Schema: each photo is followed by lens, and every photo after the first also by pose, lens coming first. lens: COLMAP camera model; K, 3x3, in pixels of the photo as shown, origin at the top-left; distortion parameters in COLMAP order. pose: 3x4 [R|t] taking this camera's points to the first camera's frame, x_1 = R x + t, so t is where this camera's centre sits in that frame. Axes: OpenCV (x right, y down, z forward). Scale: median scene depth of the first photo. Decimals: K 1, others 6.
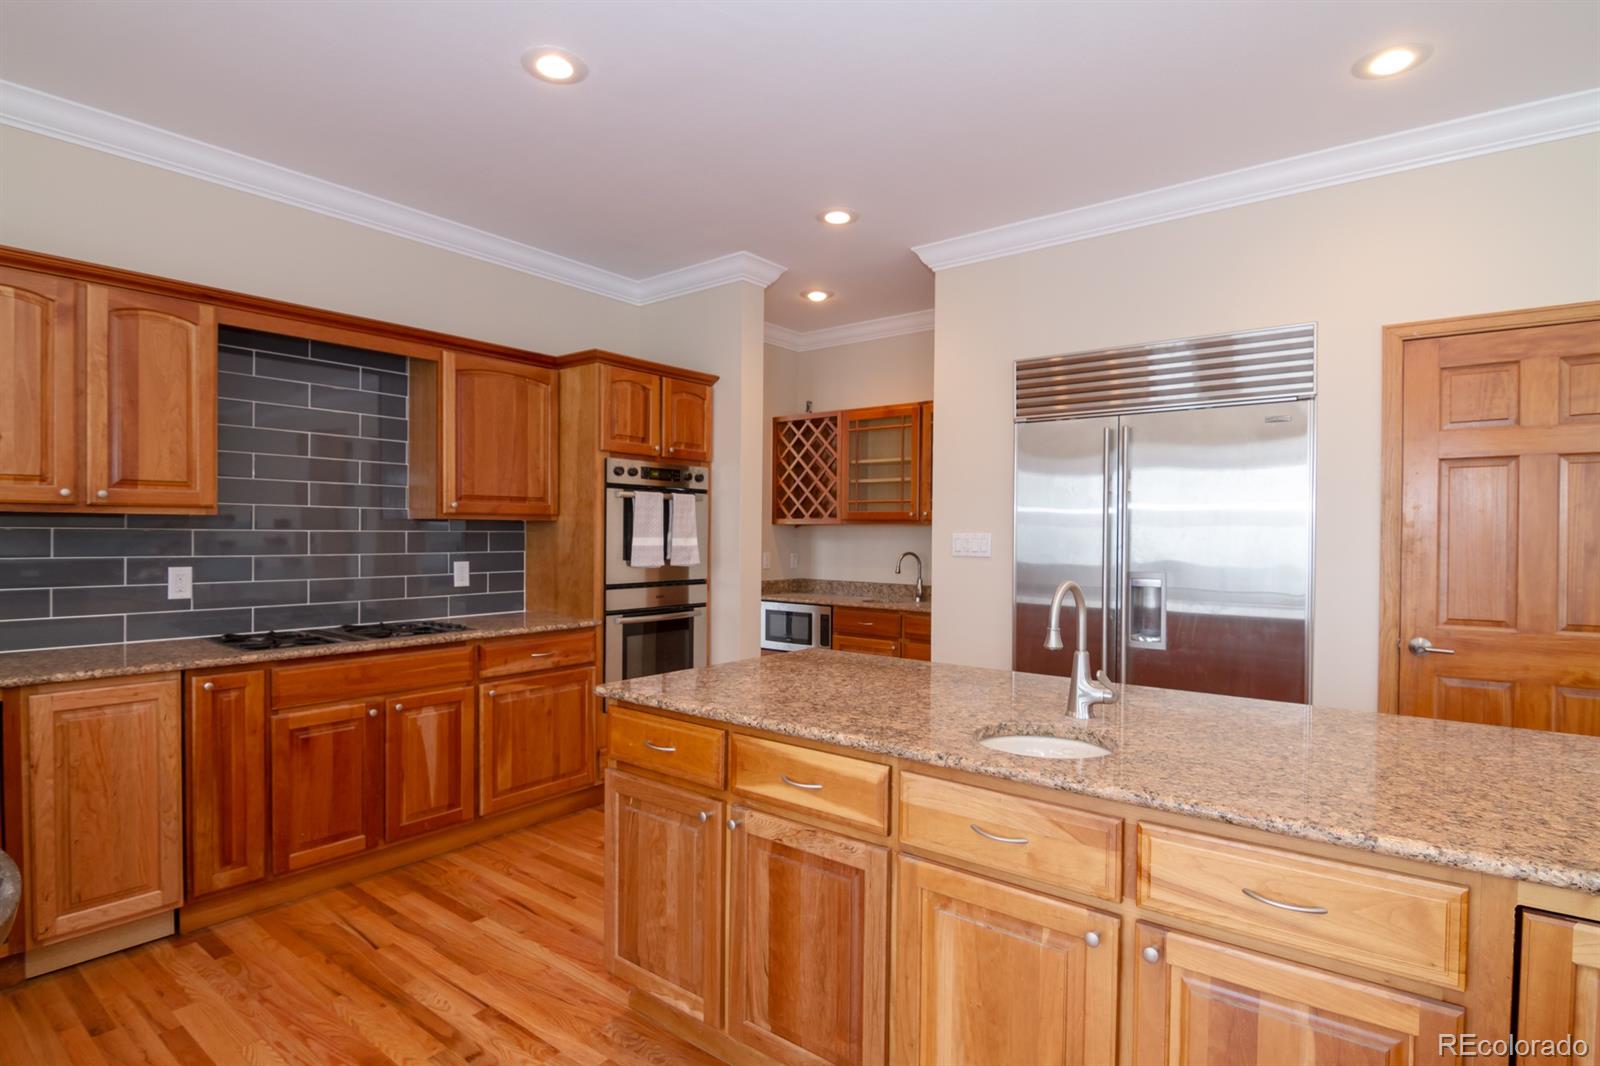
lens RADIAL K [[810.8, 0, 801.7], [0, 810.8, 539.3], [0, 0, 1]] dist [-0.000103, -0.018686]
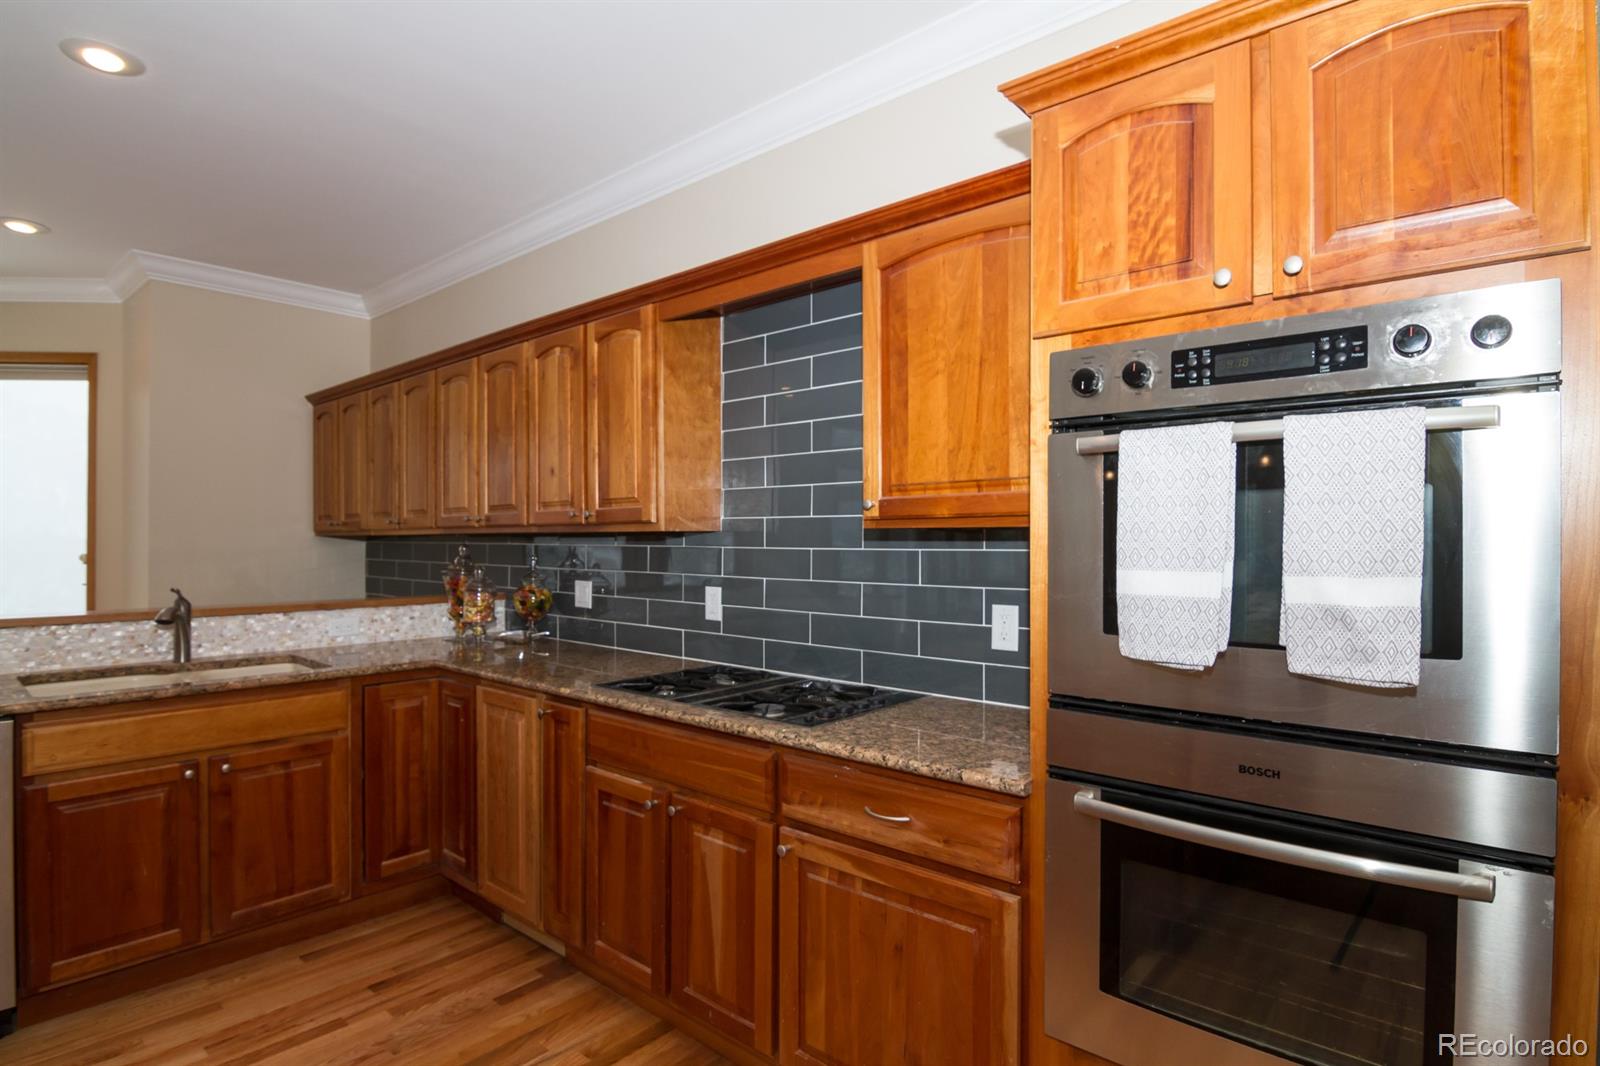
lens RADIAL K [[810.8, 0, 801.7], [0, 810.8, 539.3], [0, 0, 1]] dist [-0.000103, -0.018686]
pose [[-0.049639, -0.009547, -0.998722, 0.136689], [-0.010075, 0.999908, -0.009057, -0.010900], [0.998716, 0.009613, -0.049731, 0.903925]]
